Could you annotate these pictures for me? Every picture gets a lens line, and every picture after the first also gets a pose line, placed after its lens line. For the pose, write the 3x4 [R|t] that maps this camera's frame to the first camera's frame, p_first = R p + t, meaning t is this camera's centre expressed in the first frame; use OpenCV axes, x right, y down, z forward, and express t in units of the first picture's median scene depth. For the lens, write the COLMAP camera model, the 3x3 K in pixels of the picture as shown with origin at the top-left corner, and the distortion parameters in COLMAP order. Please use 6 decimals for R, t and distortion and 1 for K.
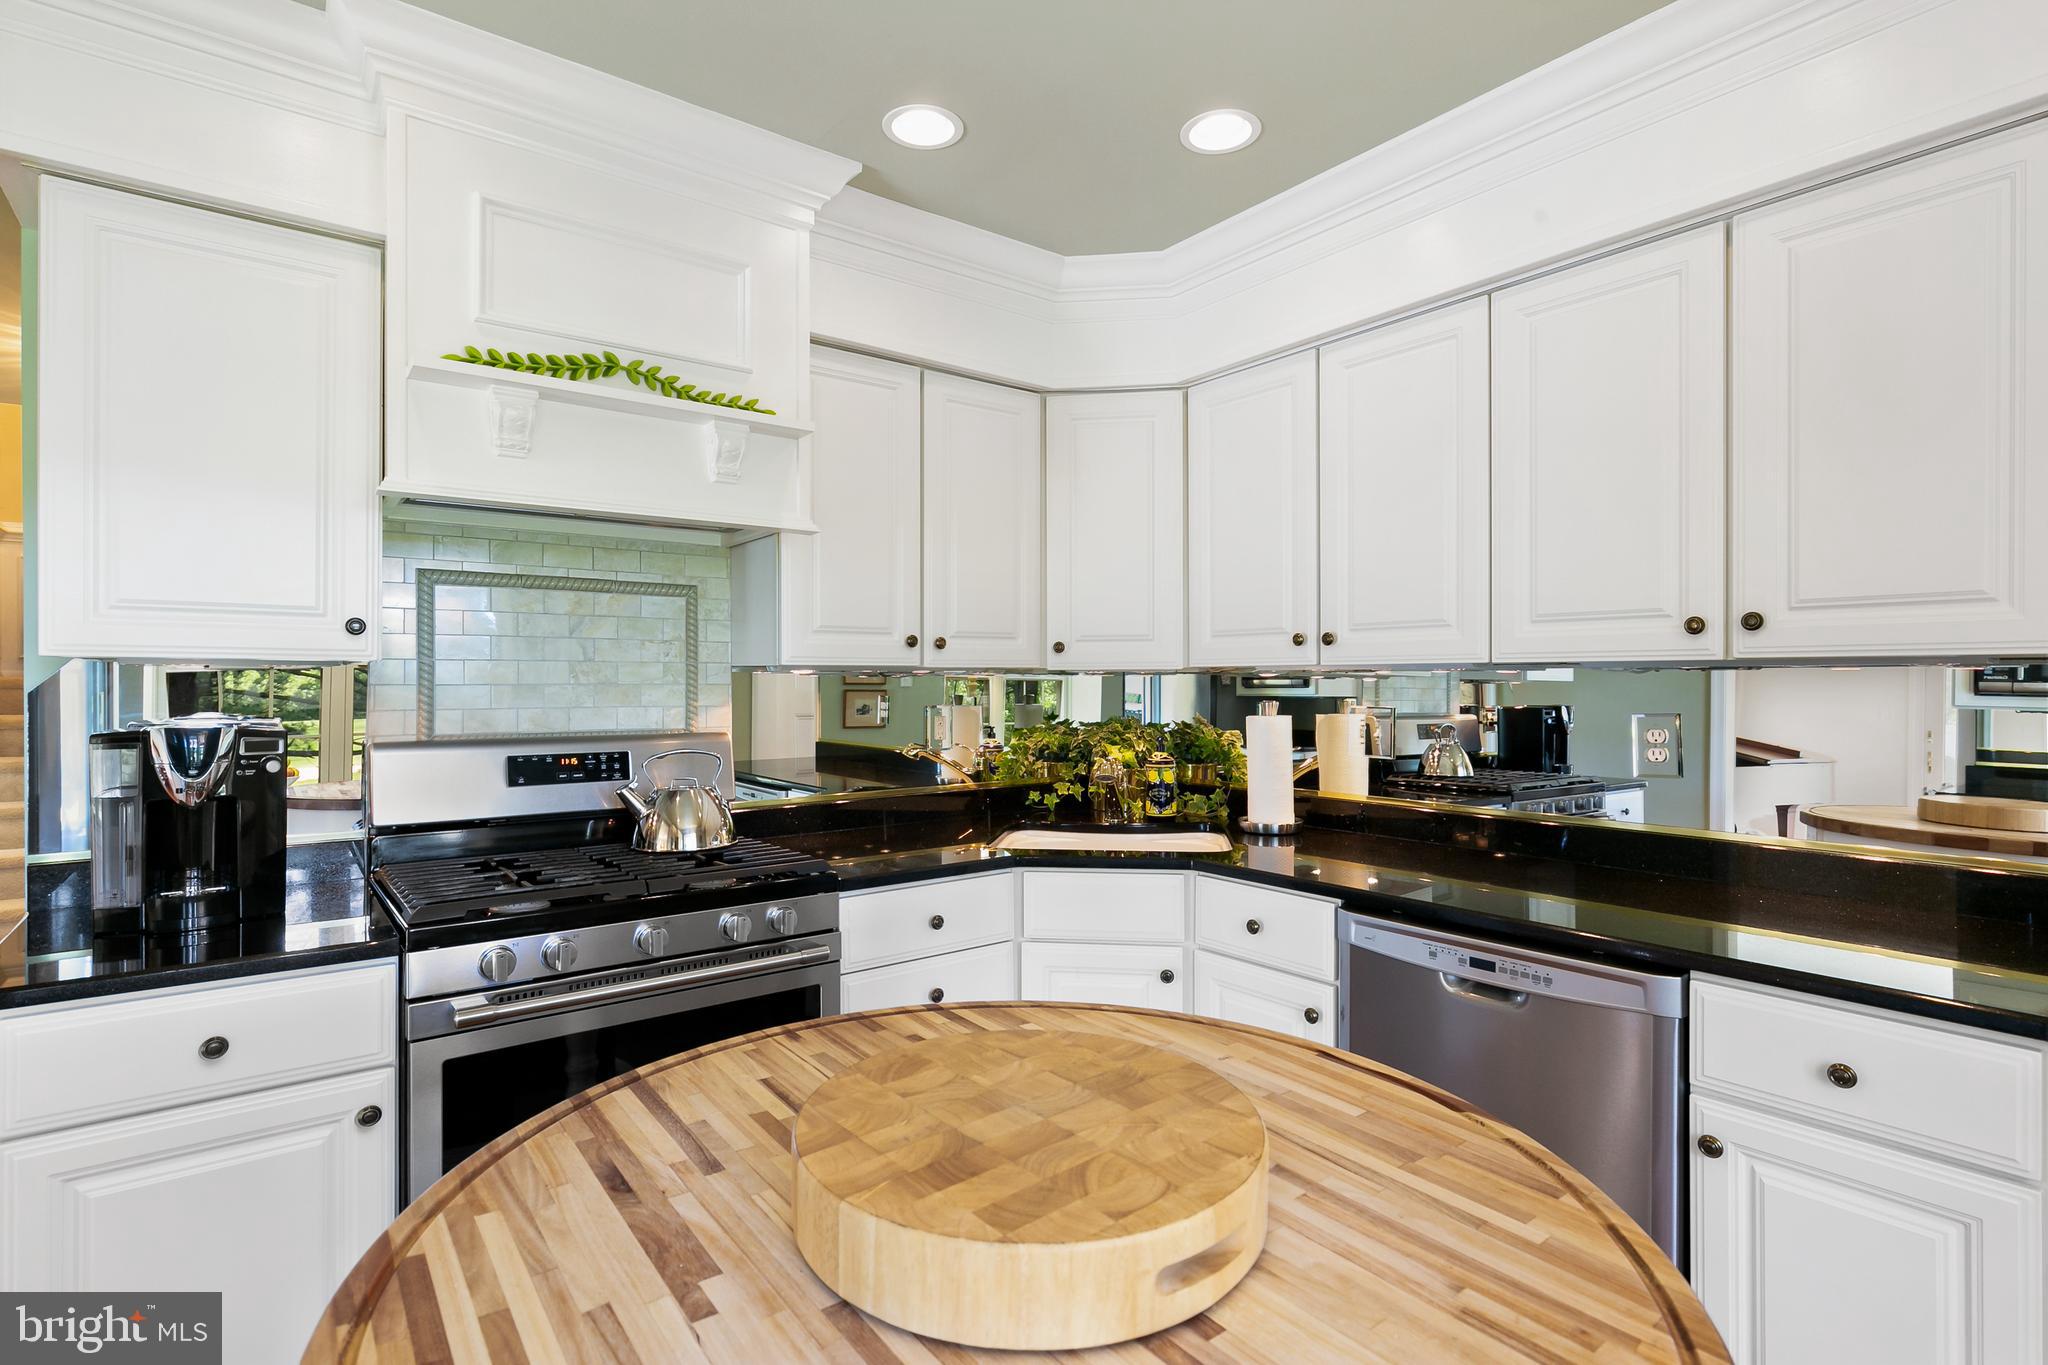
lens RADIAL K [[1009.9, 0, 1008.6], [0, 1009.9, 672.7], [0, 0, 1]] dist [-0.003795, -0.000745]
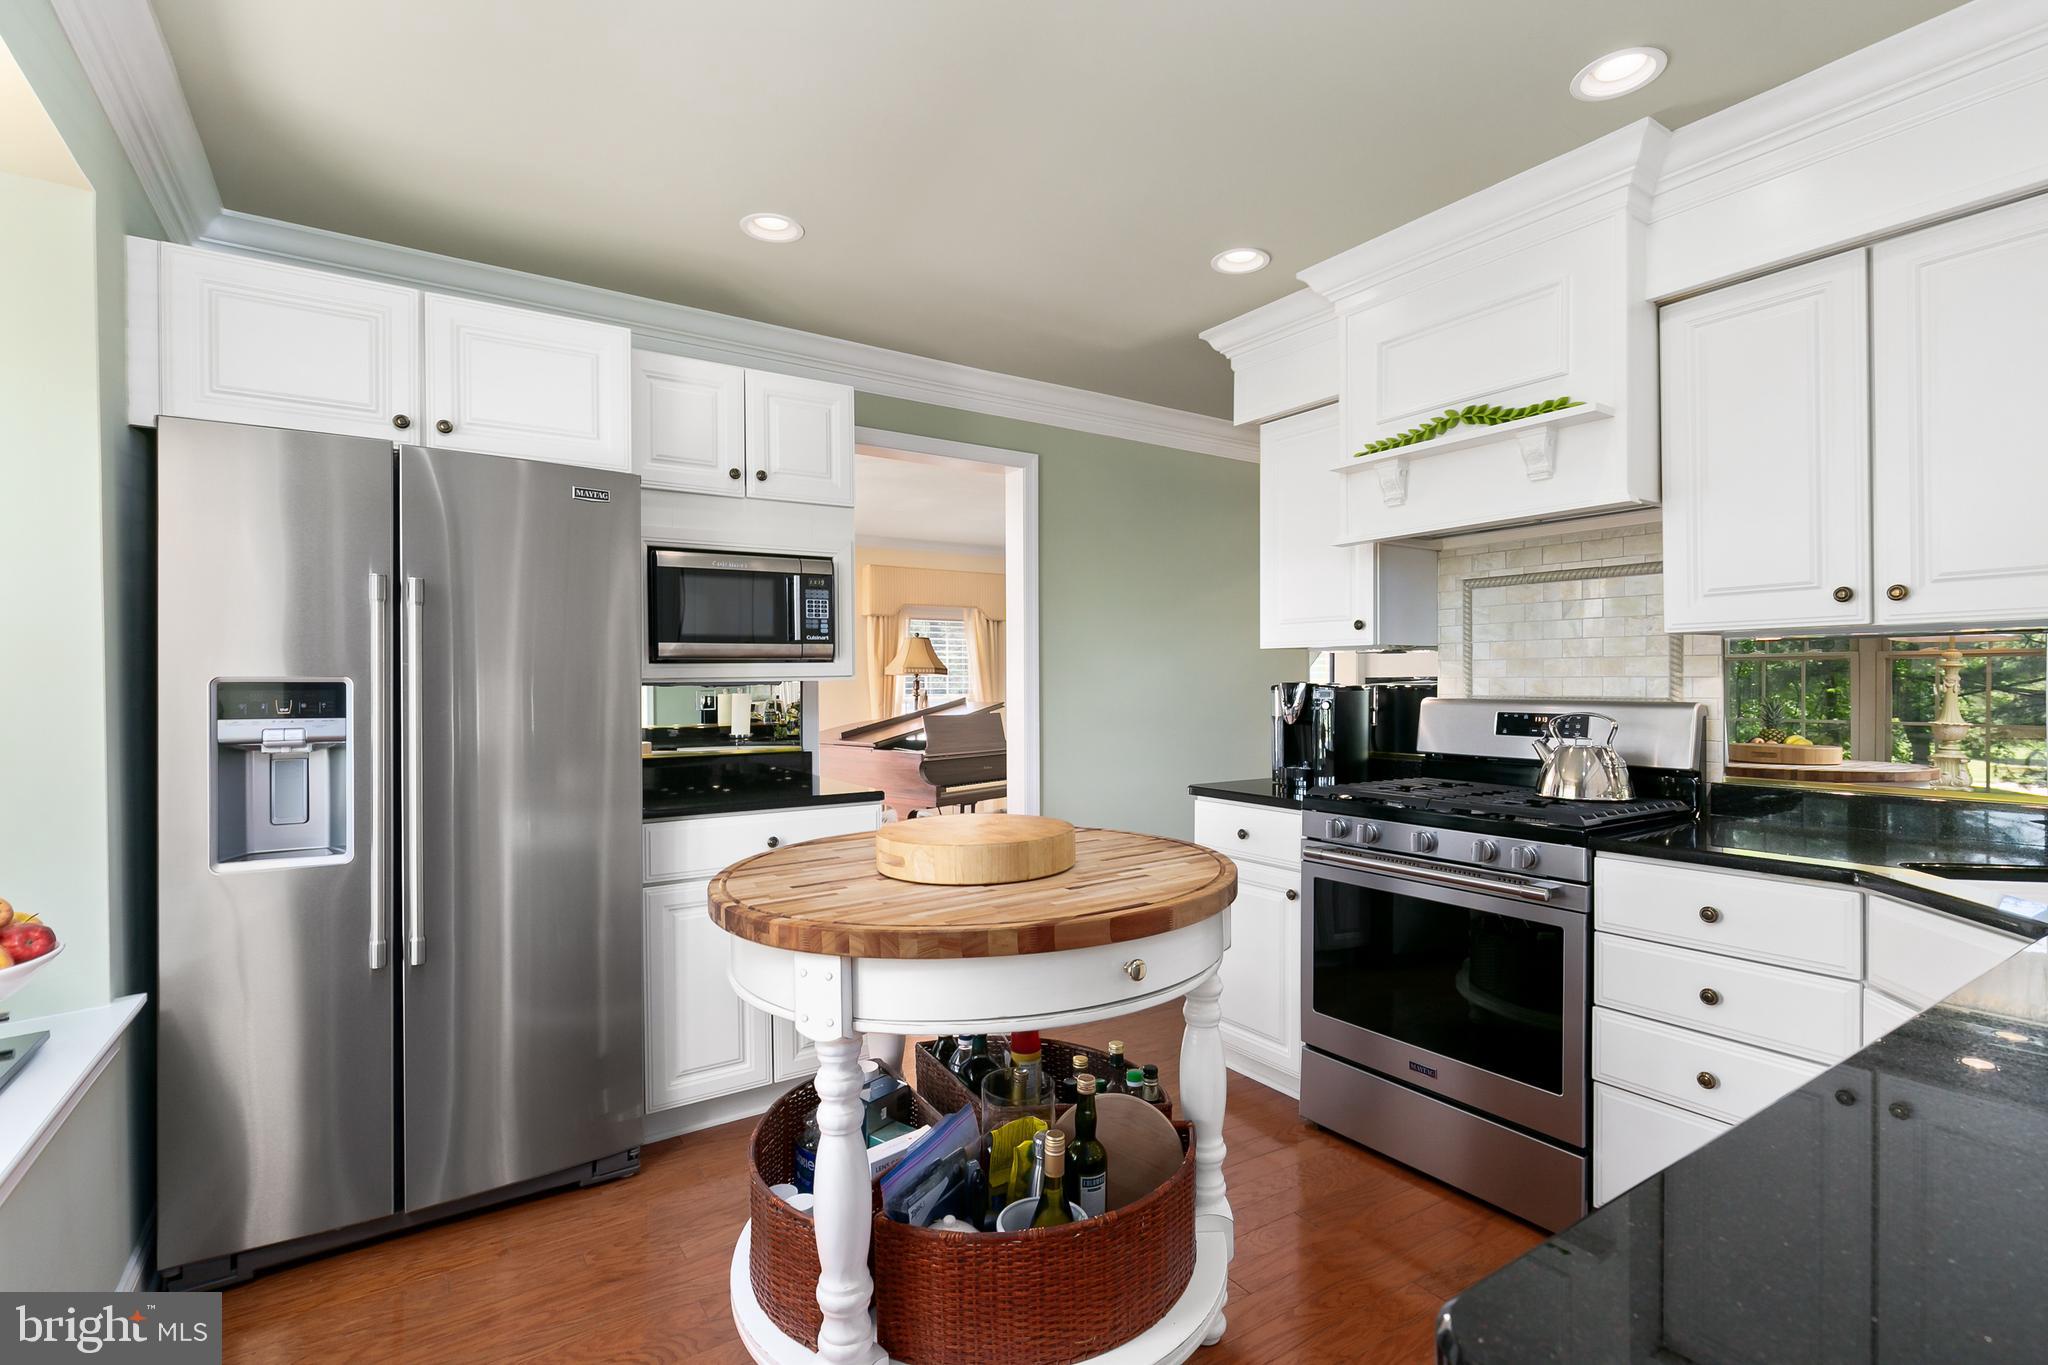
lens RADIAL K [[952.9, 0, 1021.7], [0, 952.9, 677.2], [0, 0, 1]] dist [0.000762, 0.000441]
pose [[-0.061755, -0.001443, -0.998090, 0.765791], [0.014391, 0.999894, -0.002336, 0.028651], [0.997988, -0.014508, -0.061728, 0.424805]]
